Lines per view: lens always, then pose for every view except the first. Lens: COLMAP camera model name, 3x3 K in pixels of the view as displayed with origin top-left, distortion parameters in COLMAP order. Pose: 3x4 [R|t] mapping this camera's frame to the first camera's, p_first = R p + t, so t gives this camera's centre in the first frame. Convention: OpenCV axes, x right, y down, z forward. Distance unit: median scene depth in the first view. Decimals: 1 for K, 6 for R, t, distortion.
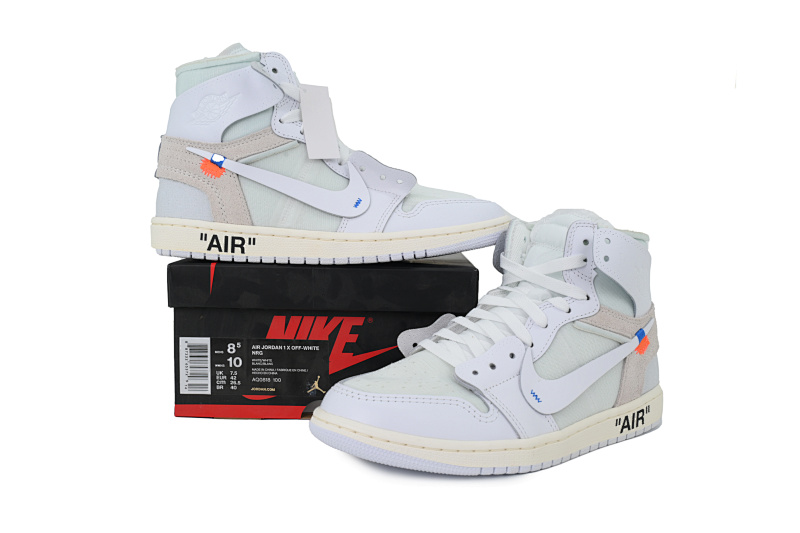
lens RADIAL K [[753.3, 0, 400.0], [0, 753.3, 266.5], [0, 0, 1]] dist [0.002260, -0.000829]
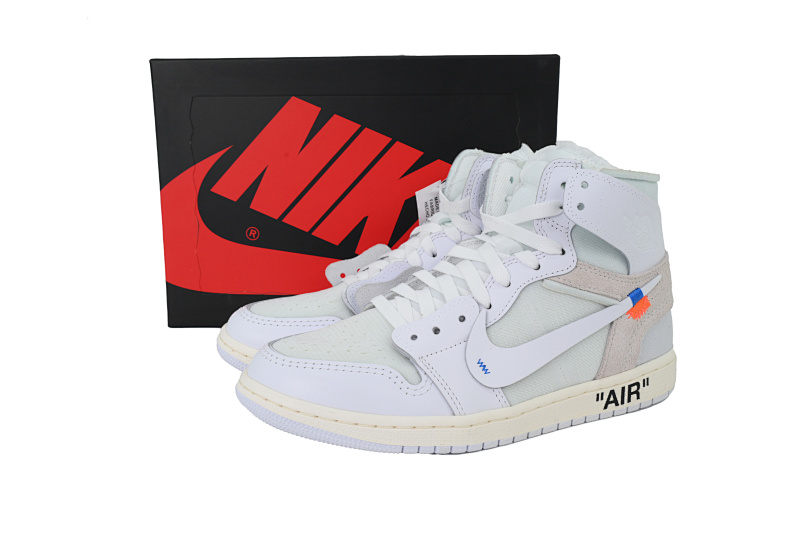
lens RADIAL K [[753.3, 0, 400.0], [0, 753.3, 266.5], [0, 0, 1]] dist [0.002260, -0.000829]
pose [[0.972634, 0.018534, -0.231603, 0.268132], [0.007730, 0.993680, 0.111981, -0.038456], [0.232215, -0.110707, 0.966344, 0.139947]]
